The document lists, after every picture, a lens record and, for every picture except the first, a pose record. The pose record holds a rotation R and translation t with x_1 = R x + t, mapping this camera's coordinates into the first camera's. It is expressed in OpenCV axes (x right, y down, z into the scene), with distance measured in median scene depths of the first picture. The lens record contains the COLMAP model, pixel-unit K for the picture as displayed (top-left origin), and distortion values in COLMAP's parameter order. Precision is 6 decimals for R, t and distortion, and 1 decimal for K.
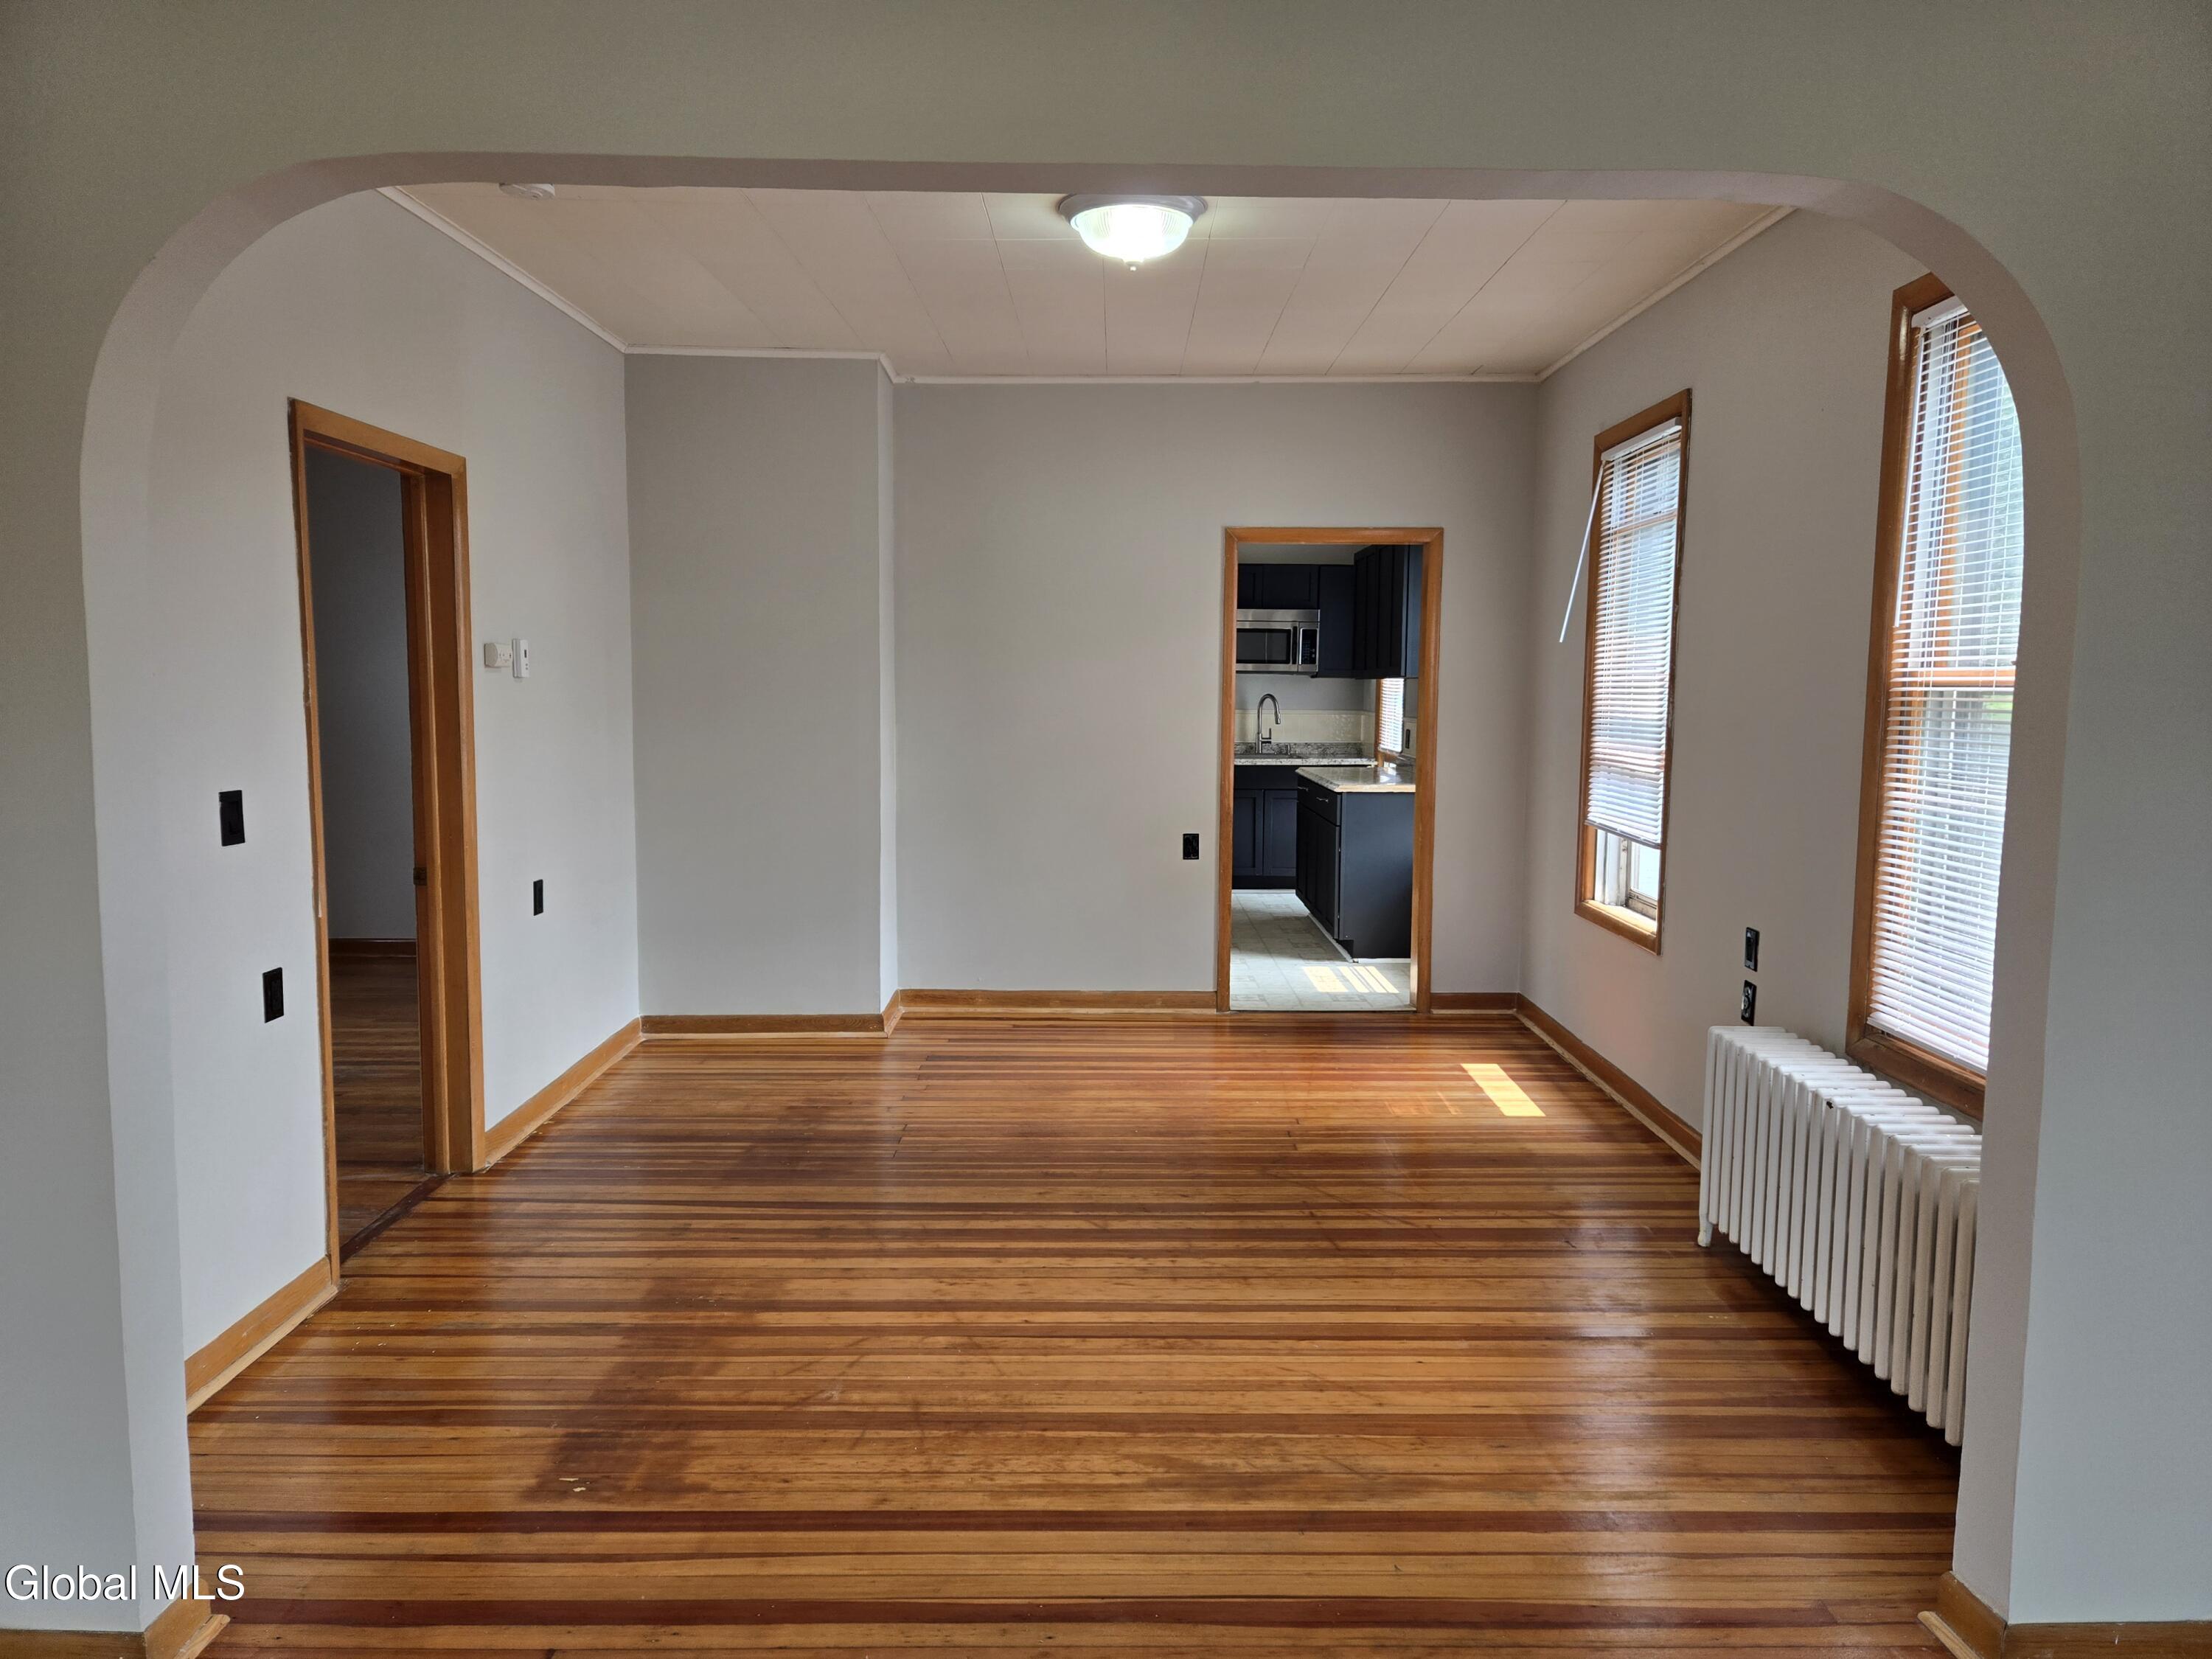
lens RADIAL K [[1490.6, 0, 1102.5], [0, 1490.6, 833.7], [0, 0, 1]] dist [0.032689, -0.025353]
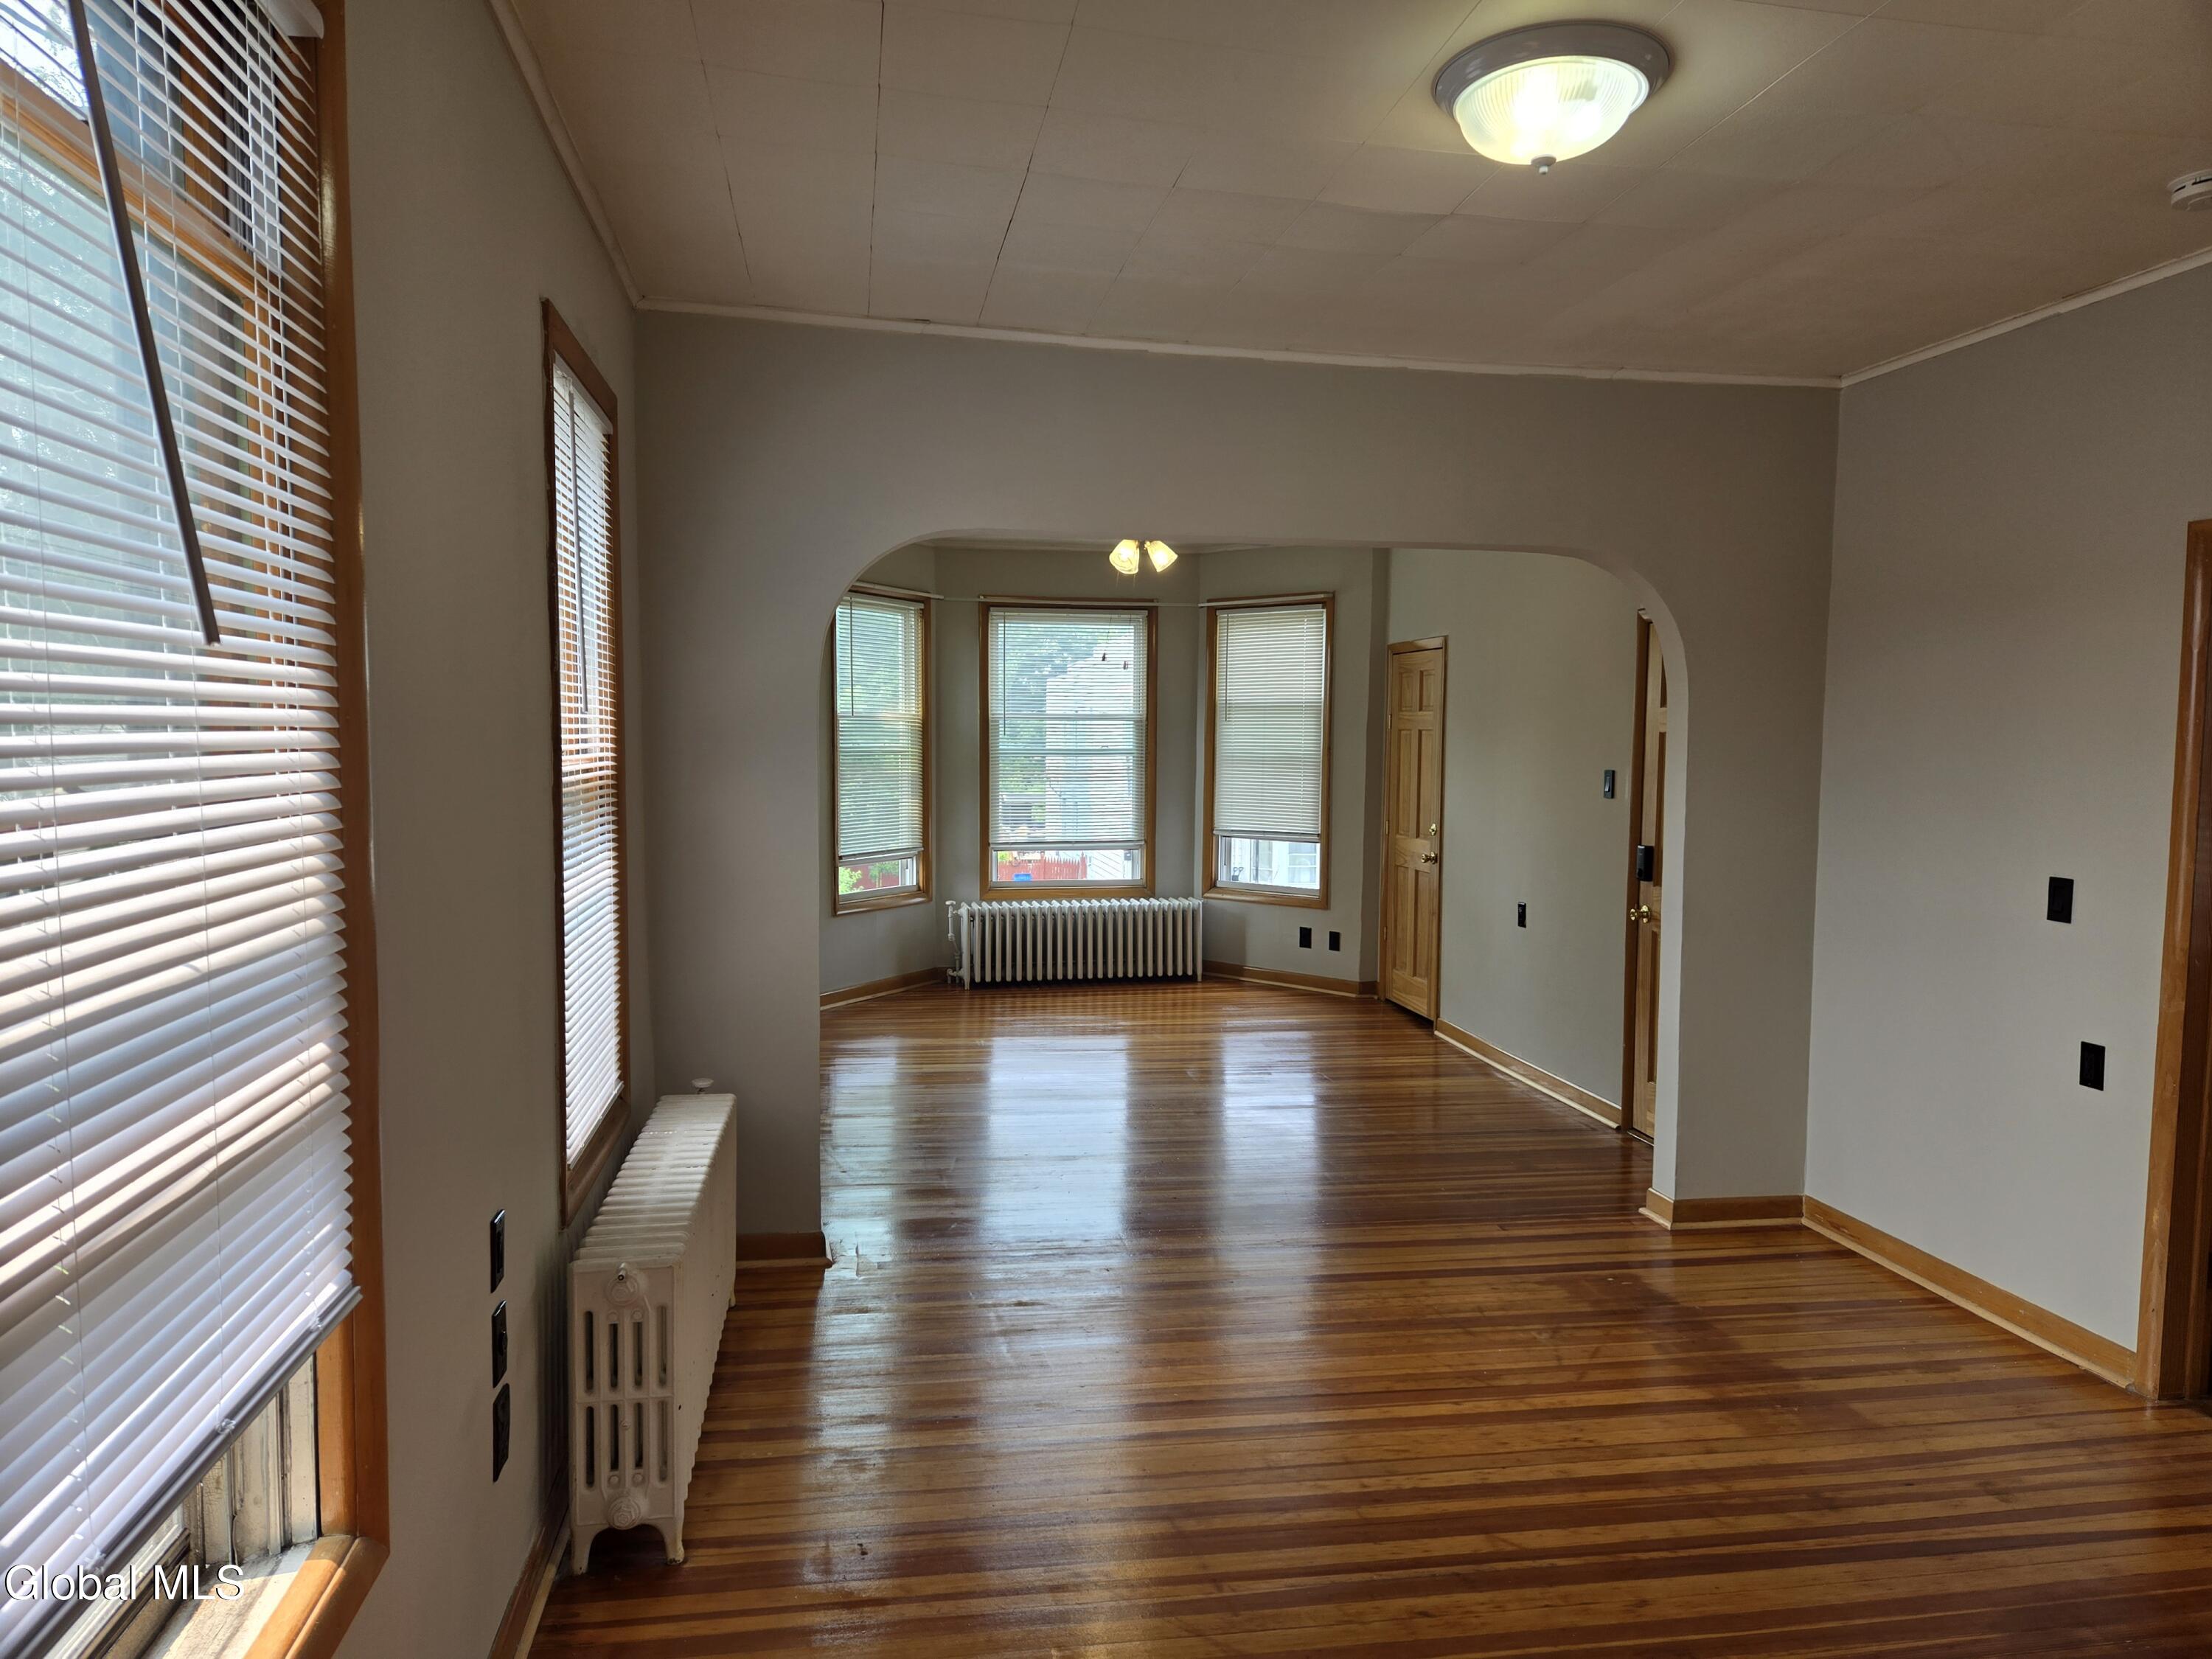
lens RADIAL K [[1490.6, 0, 1095.9], [0, 1490.6, 831.5], [0, 0, 1]] dist [0.032689, -0.025353]
pose [[-0.985533, -0.006895, -0.169346, 0.252631], [-0.035430, 0.985479, 0.166063, -0.151457], [0.165742, 0.169660, -0.971466, 1.294082]]
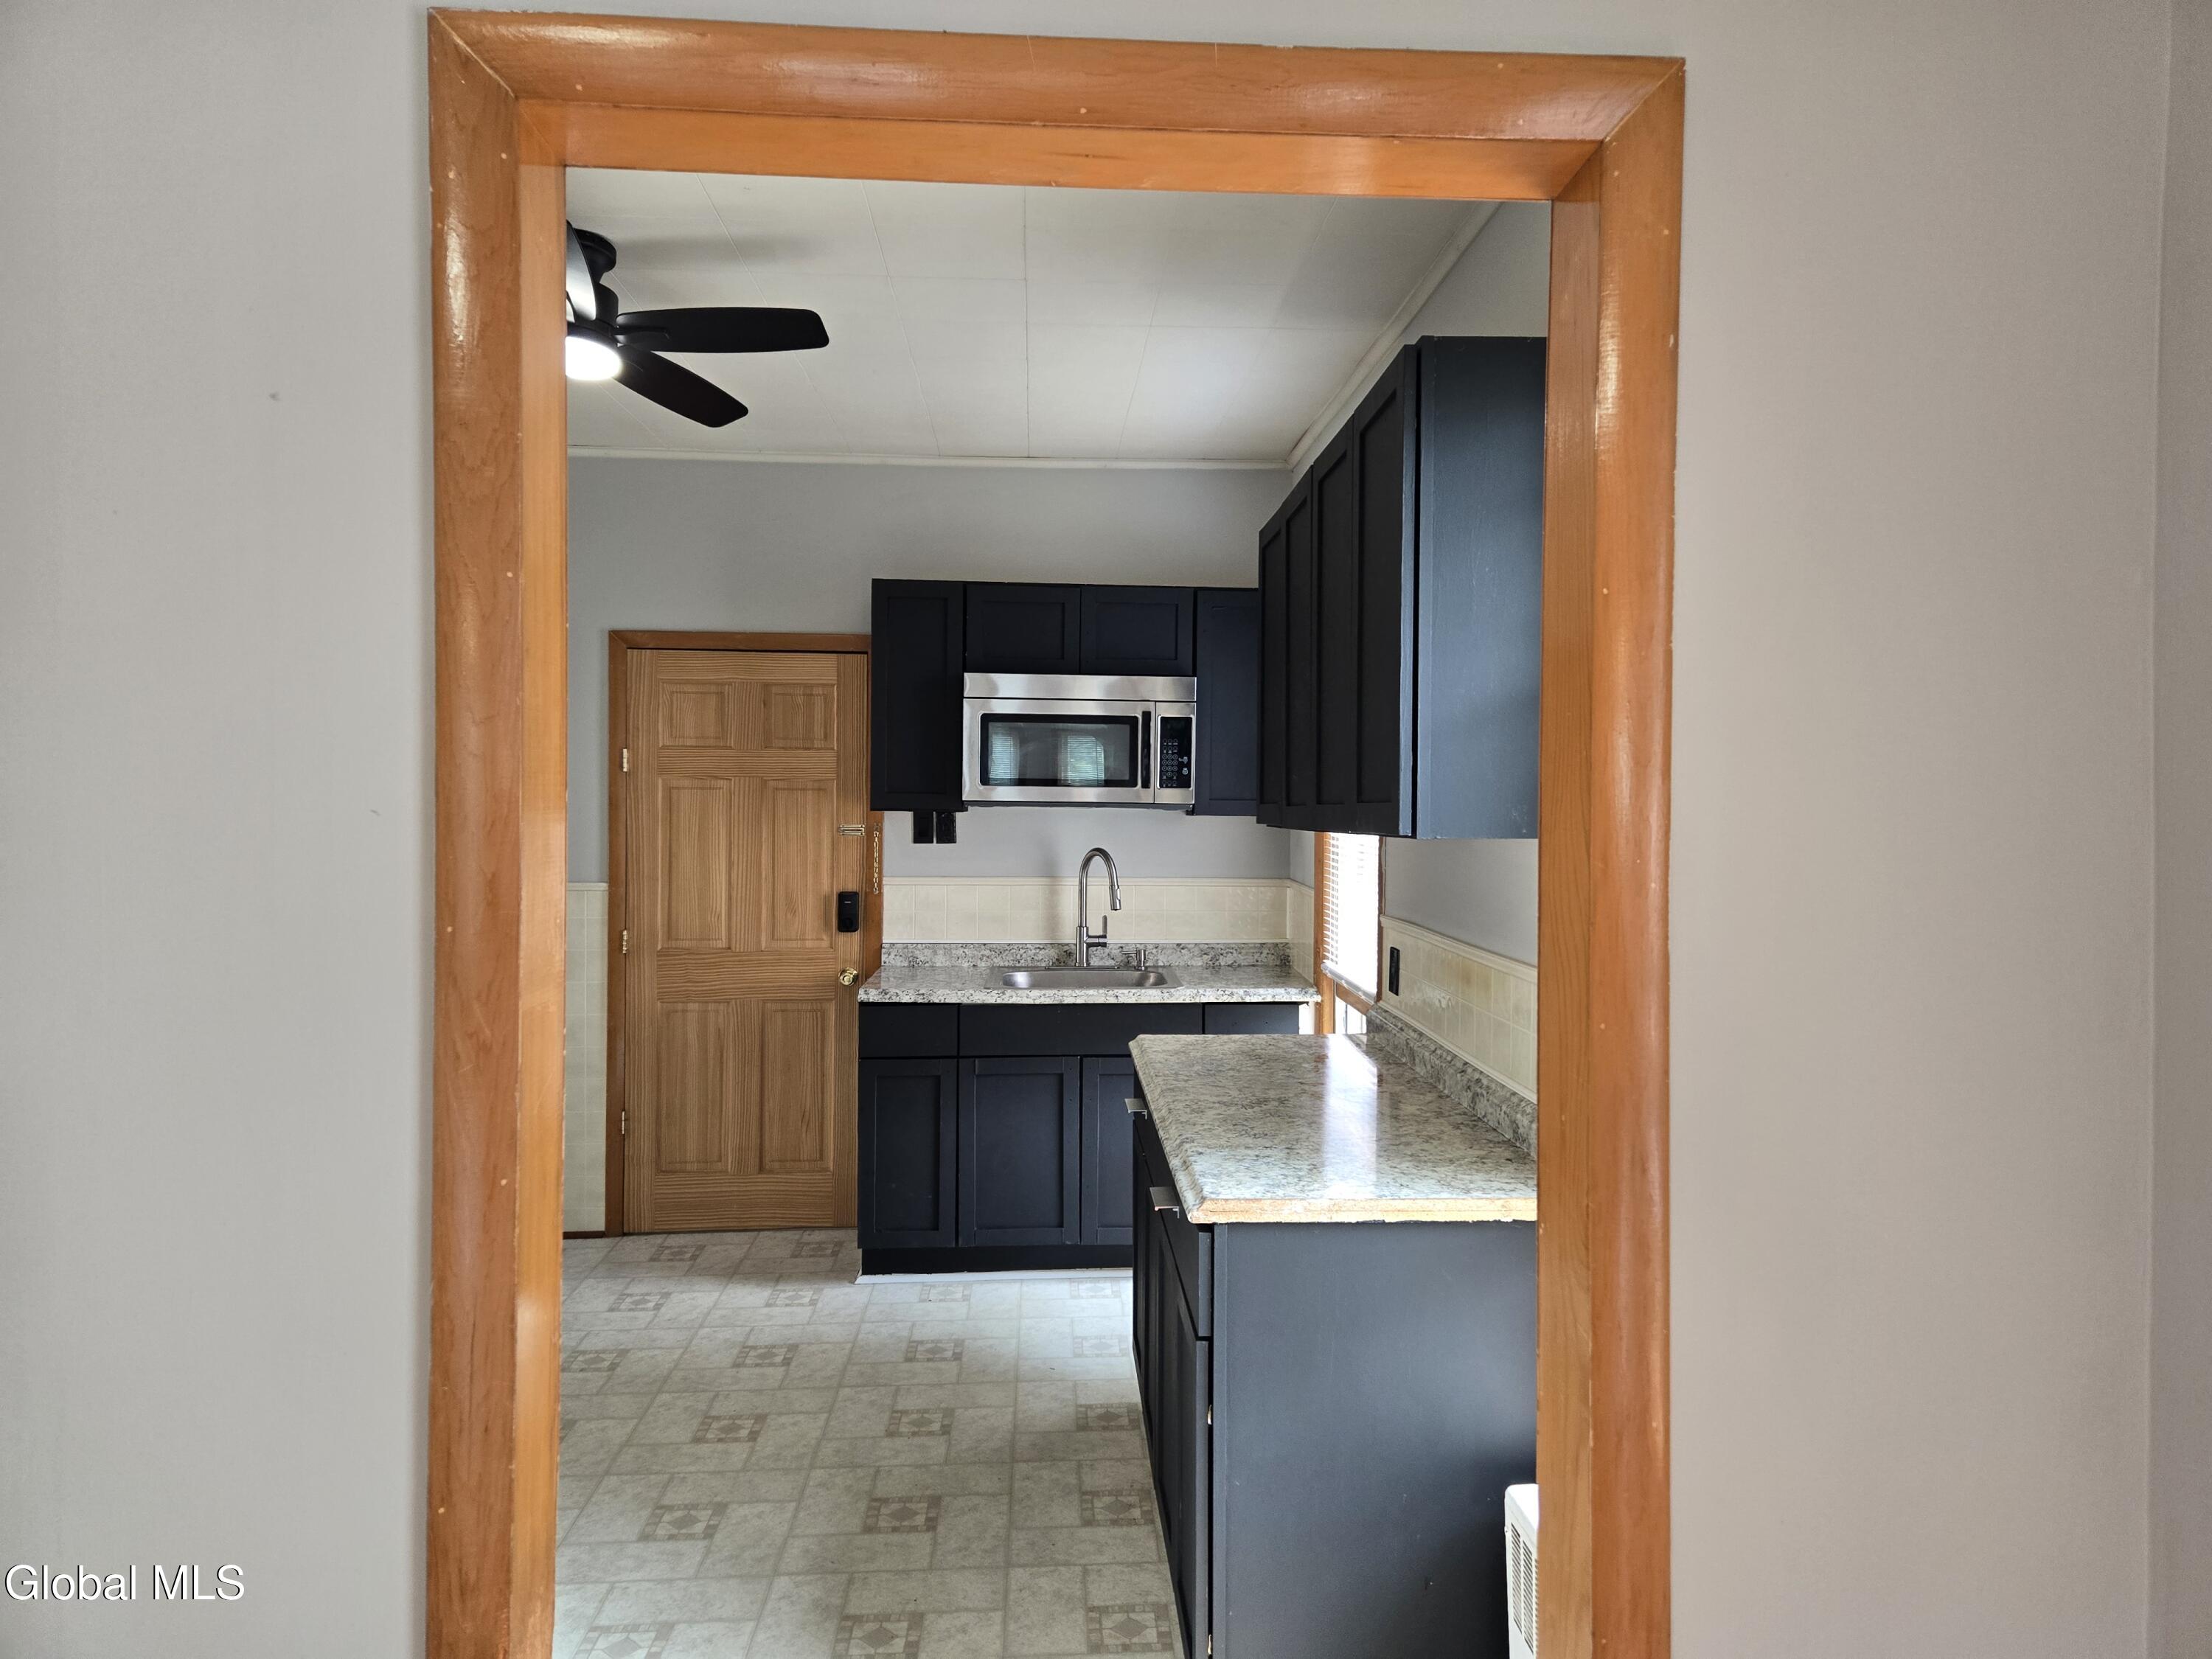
lens RADIAL K [[1490.6, 0, 1101.7], [0, 1490.6, 817.1], [0, 0, 1]] dist [0.032689, -0.025353]
pose [[0.999349, -0.004272, 0.035825, 0.193071], [0.007018, 0.997018, -0.076855, -0.134400], [-0.035390, 0.077057, 0.996398, 1.038471]]
